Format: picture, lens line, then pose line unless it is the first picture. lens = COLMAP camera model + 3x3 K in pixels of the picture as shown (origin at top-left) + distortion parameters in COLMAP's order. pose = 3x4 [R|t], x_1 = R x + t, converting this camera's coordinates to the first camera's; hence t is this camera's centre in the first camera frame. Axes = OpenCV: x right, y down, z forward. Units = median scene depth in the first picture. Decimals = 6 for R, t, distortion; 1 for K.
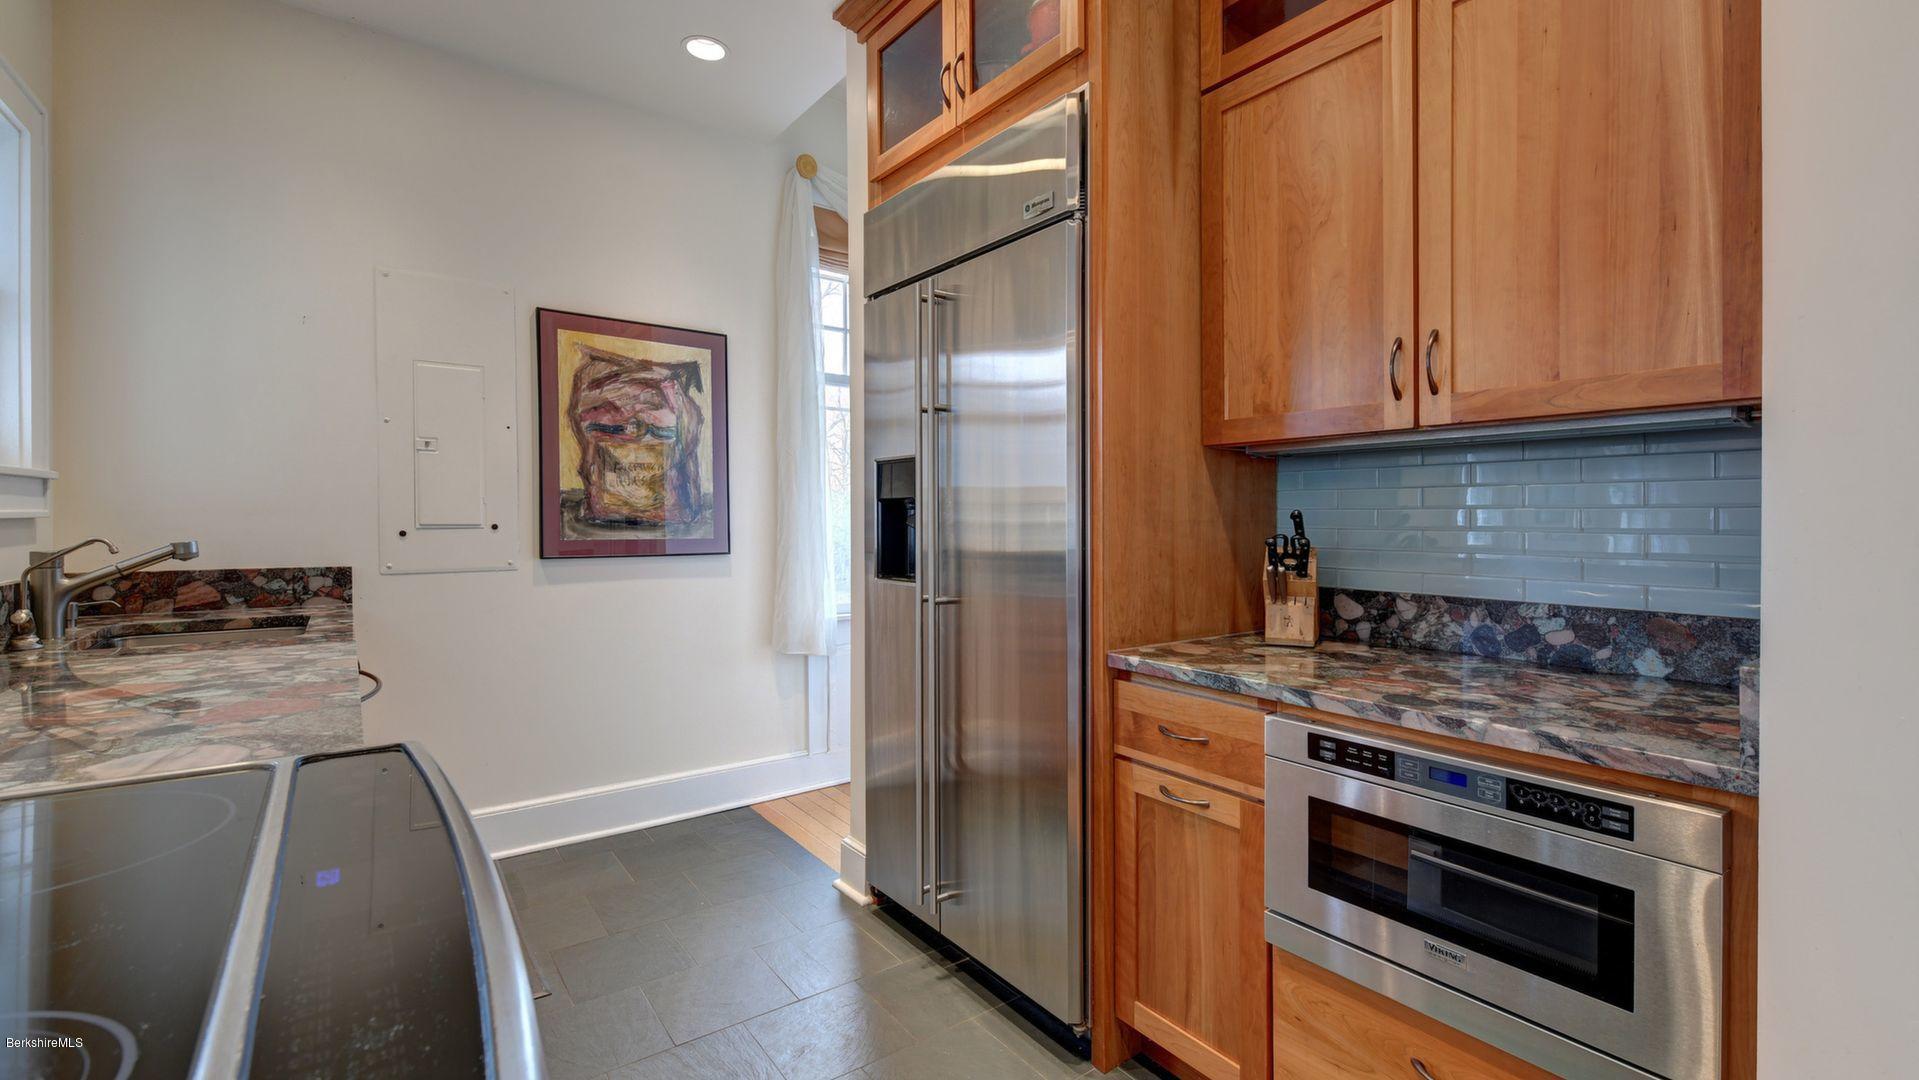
lens RADIAL K [[830.0, 0, 986.1], [0, 830.0, 532.6], [0, 0, 1]] dist [-0.000837, 0.000083]
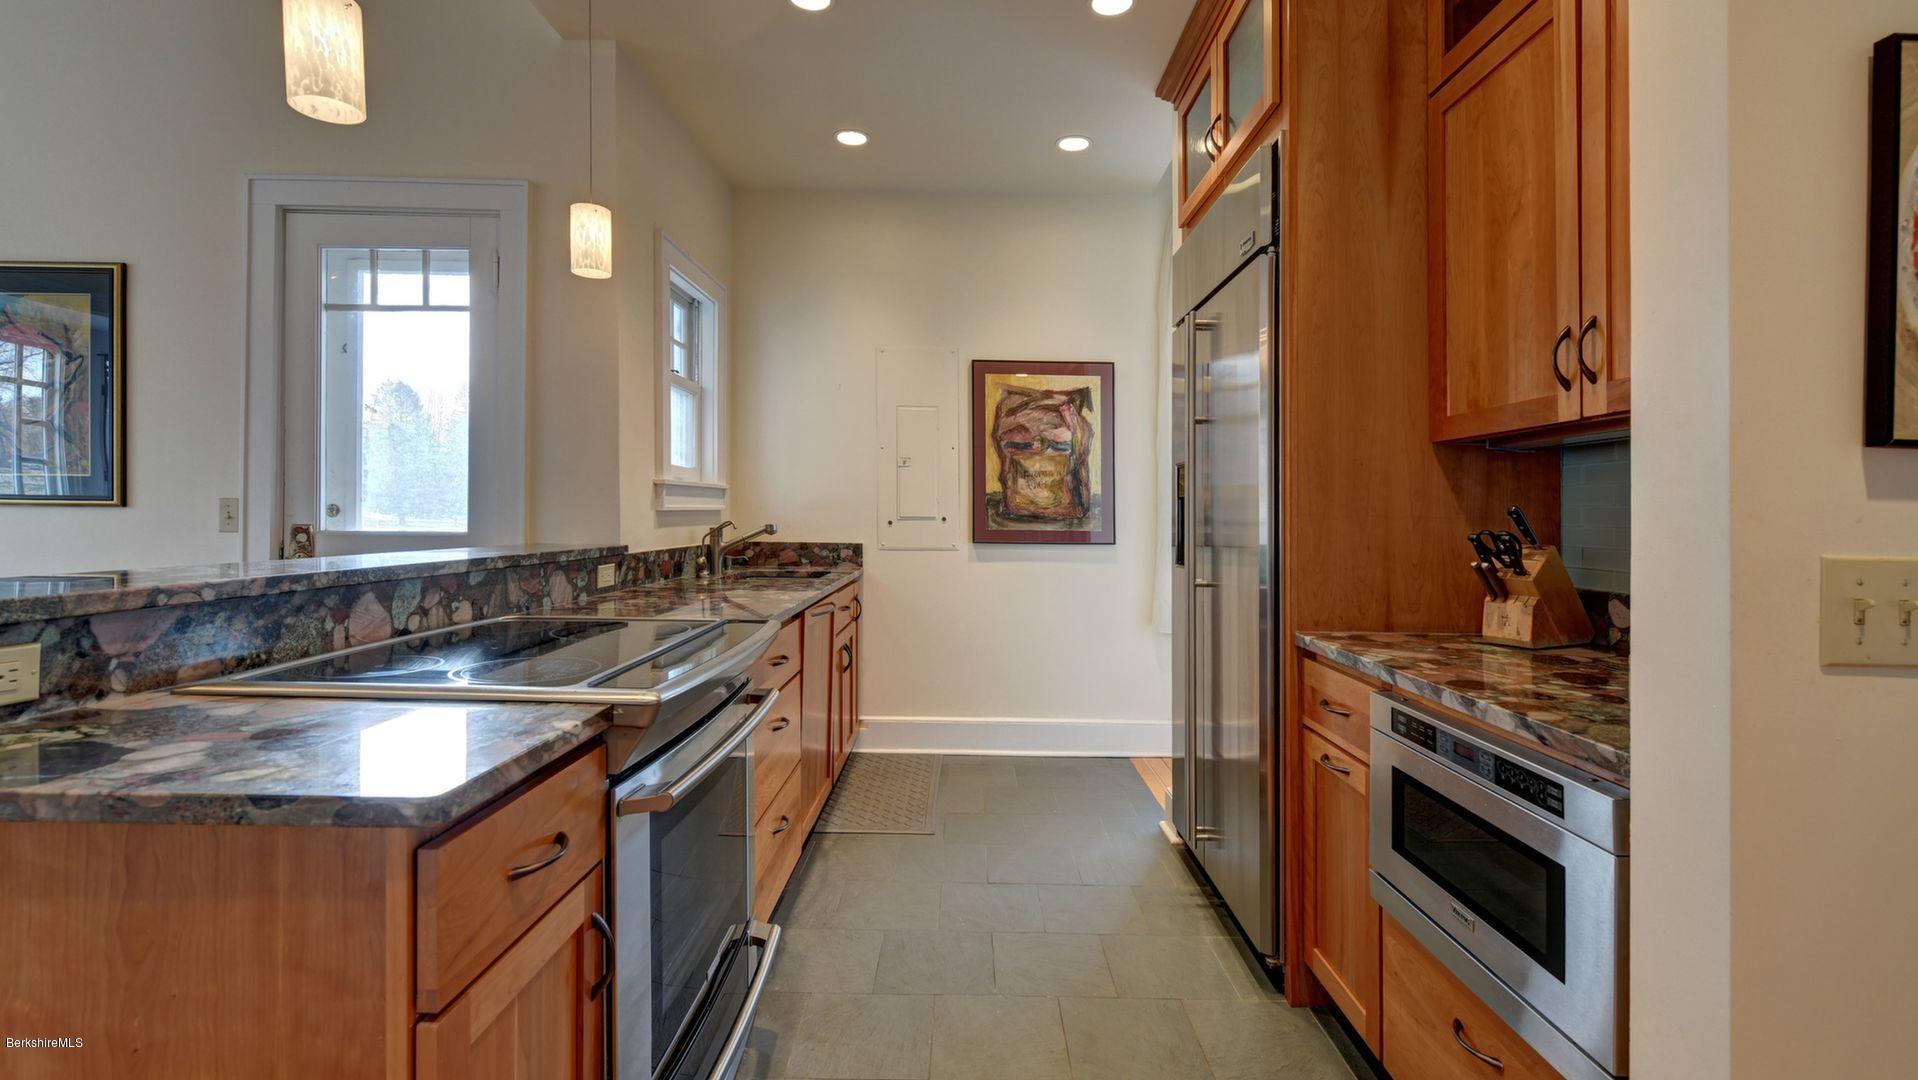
lens RADIAL K [[829.6, 0, 957.9], [0, 829.6, 539.0], [0, 0, 1]] dist [-0.000837, 0.000083]
pose [[0.792806, 0.023791, -0.609009, 0.439918], [-0.019209, 0.999717, 0.014048, 0.010231], [0.609171, 0.000561, 0.793039, -0.162302]]
